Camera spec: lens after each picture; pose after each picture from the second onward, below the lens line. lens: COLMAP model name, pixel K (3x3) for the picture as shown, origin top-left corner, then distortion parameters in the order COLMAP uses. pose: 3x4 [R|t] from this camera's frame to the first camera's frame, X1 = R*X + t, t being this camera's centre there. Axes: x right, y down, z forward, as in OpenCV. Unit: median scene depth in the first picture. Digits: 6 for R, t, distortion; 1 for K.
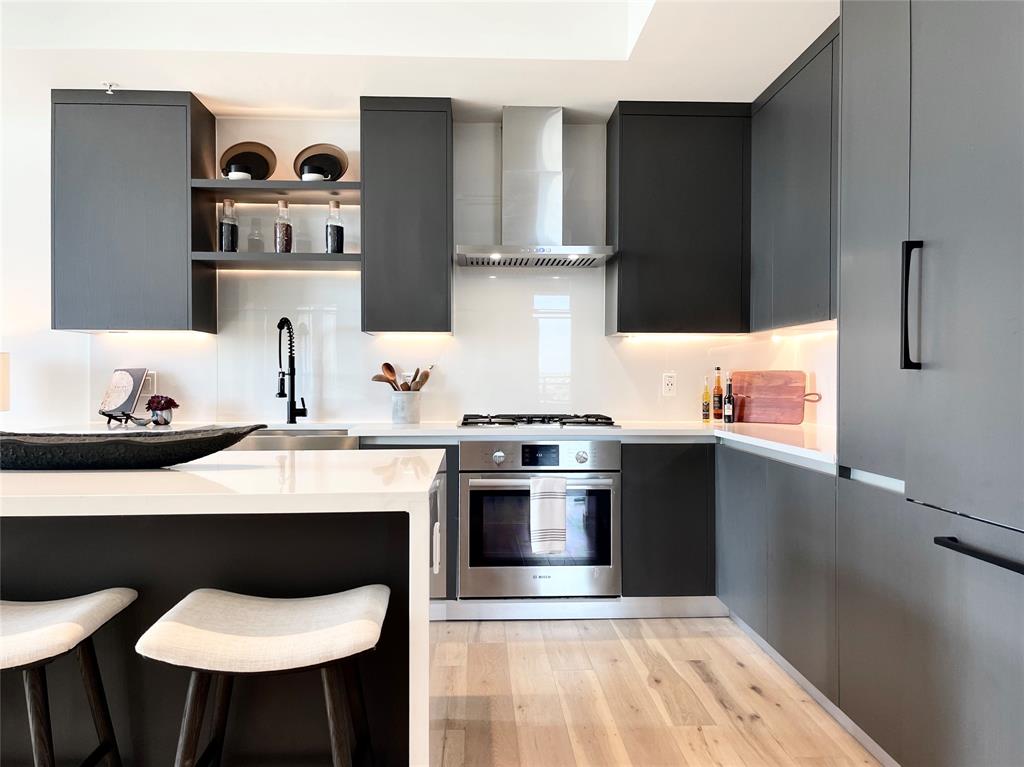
lens RADIAL K [[784.4, 0, 514.8], [0, 784.4, 391.4], [0, 0, 1]] dist [0.070862, -0.093698]
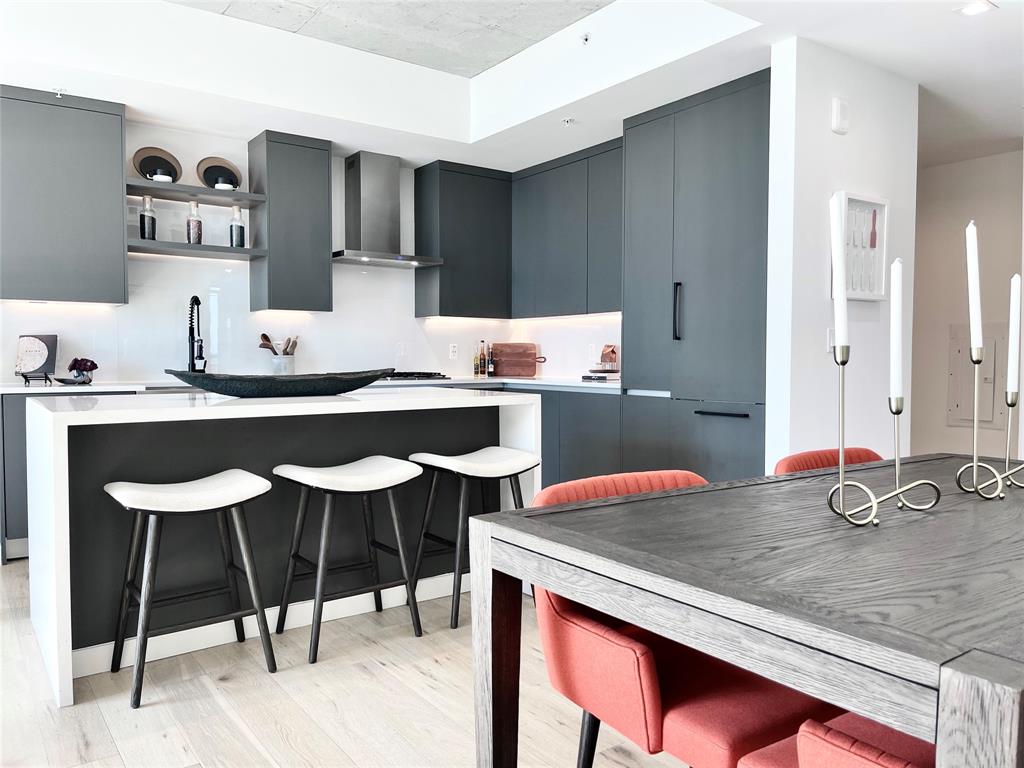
lens RADIAL K [[784.4, 0, 510.4], [0, 784.4, 385.0], [0, 0, 1]] dist [0.070862, -0.093698]
pose [[0.837921, -0.019123, 0.545457, -0.554256], [0.004926, 0.999610, 0.027477, 0.014942], [-0.545770, -0.020337, 0.837688, -0.314288]]
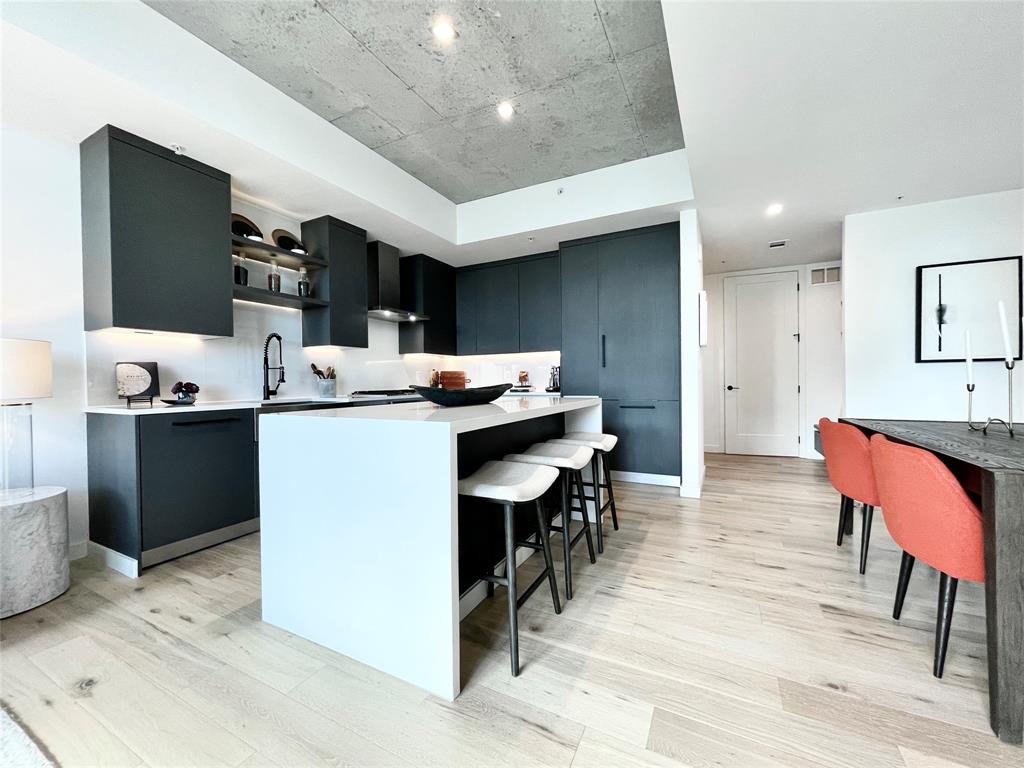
lens RADIAL K [[418.5, 0, 508.5], [0, 418.5, 387.6], [0, 0, 1]] dist [0.003068, -0.001387]
pose [[0.502250, -0.019375, 0.864505, -0.784980], [0.023108, 0.999693, 0.008980, 0.020220], [-0.864413, 0.015467, 0.502544, 0.164060]]
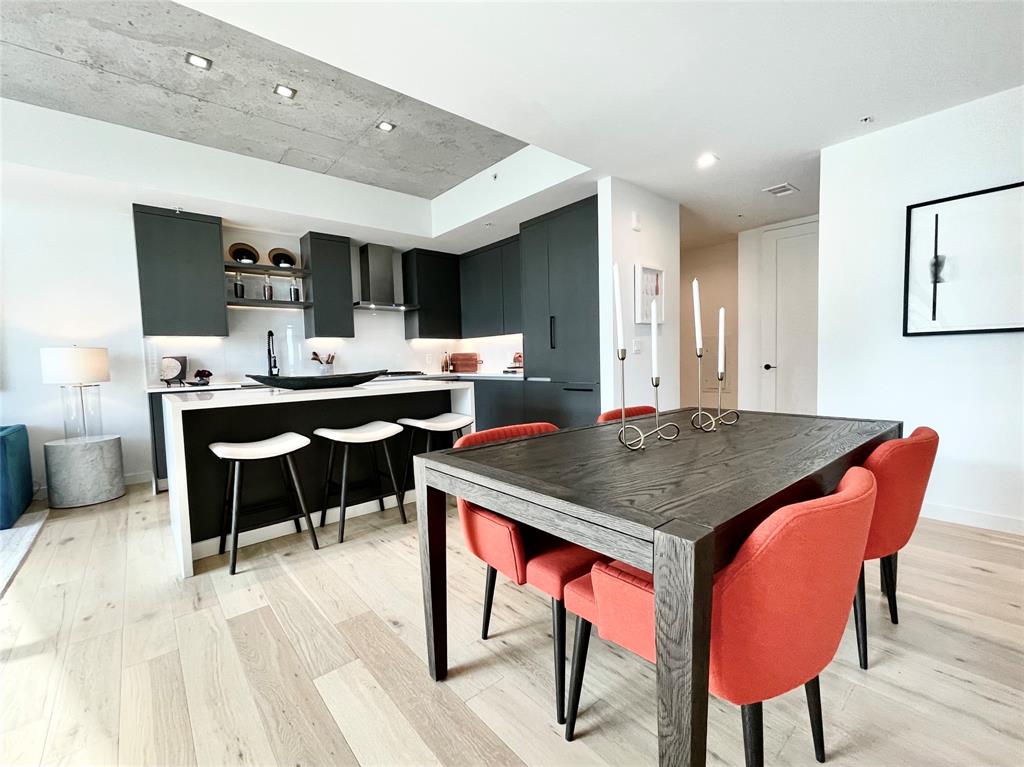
lens RADIAL K [[446.5, 0, 506.0], [0, 446.5, 388.7], [0, 0, 1]] dist [-0.000523, 0.000940]
pose [[0.792346, -0.062430, 0.606869, -0.522600], [0.035579, 0.997786, 0.056191, 0.016058], [-0.609033, -0.022931, 0.792813, -0.322967]]
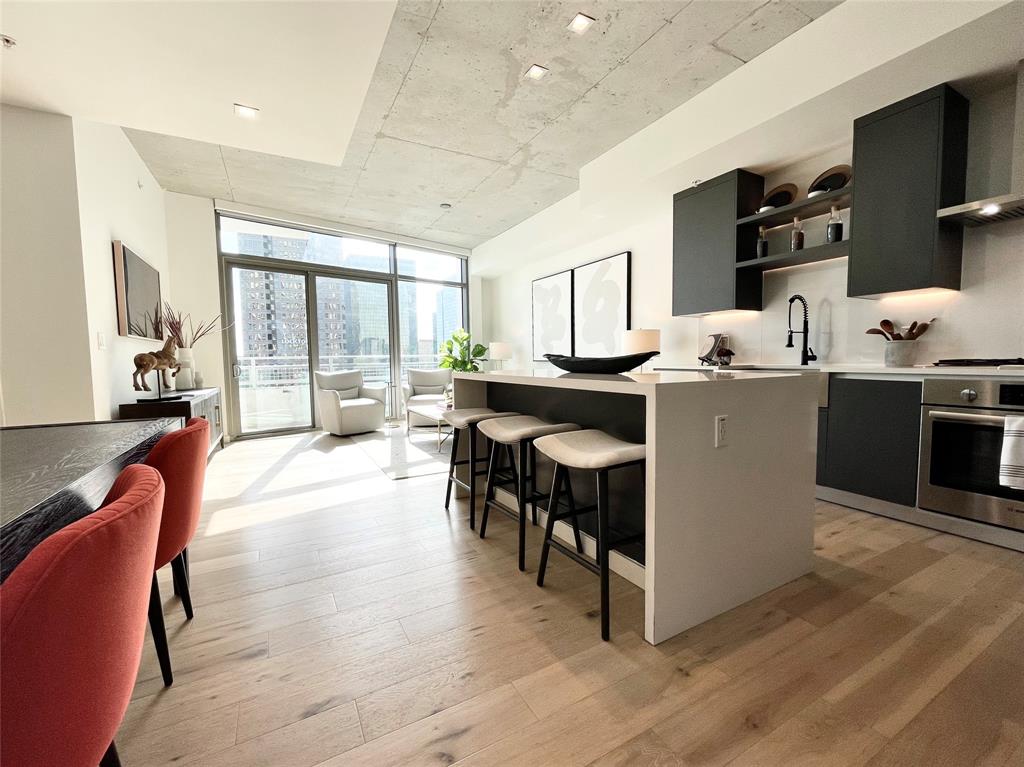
lens RADIAL K [[418.5, 0, 506.9], [0, 418.5, 388.9], [0, 0, 1]] dist [0.003068, -0.001387]
pose [[0.432635, 0.062202, -0.899421, 0.204731], [0.003762, 0.997484, 0.070793, 0.028177], [0.901562, -0.034011, 0.431312, 0.139926]]
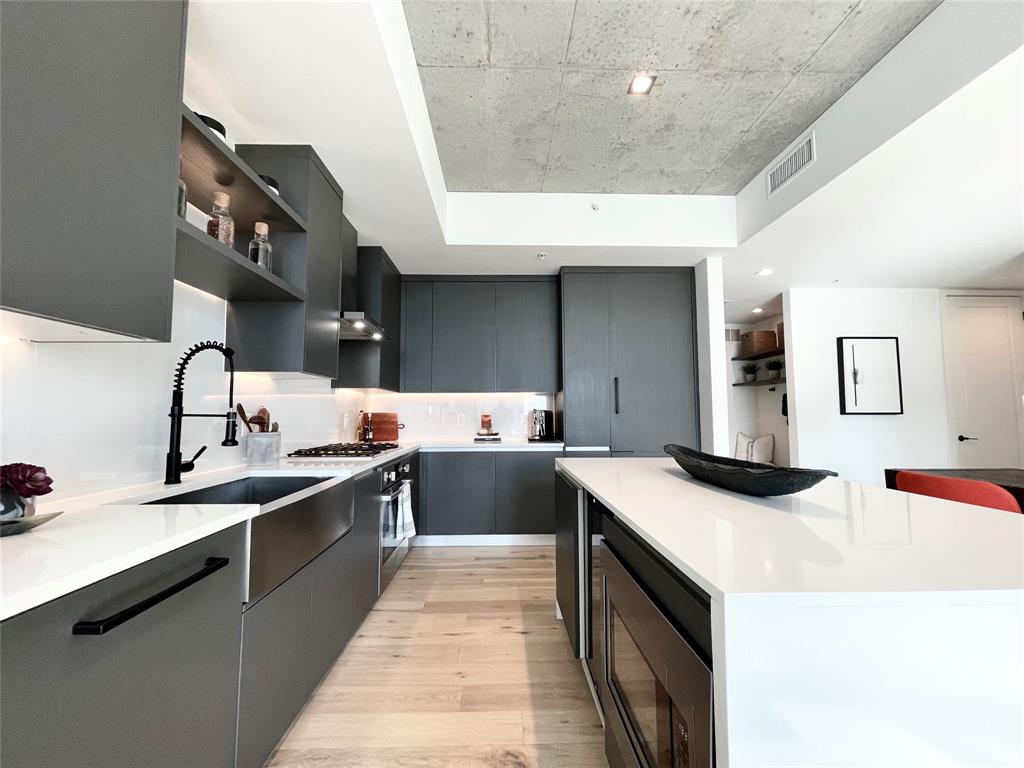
lens RADIAL K [[418.5, 0, 509.9], [0, 418.5, 386.5], [0, 0, 1]] dist [0.003068, -0.001387]
pose [[0.019333, 0.066097, 0.997626, -0.682002], [0.015161, 0.997678, -0.066394, -0.018664], [-0.999698, 0.016408, 0.018286, 0.703414]]
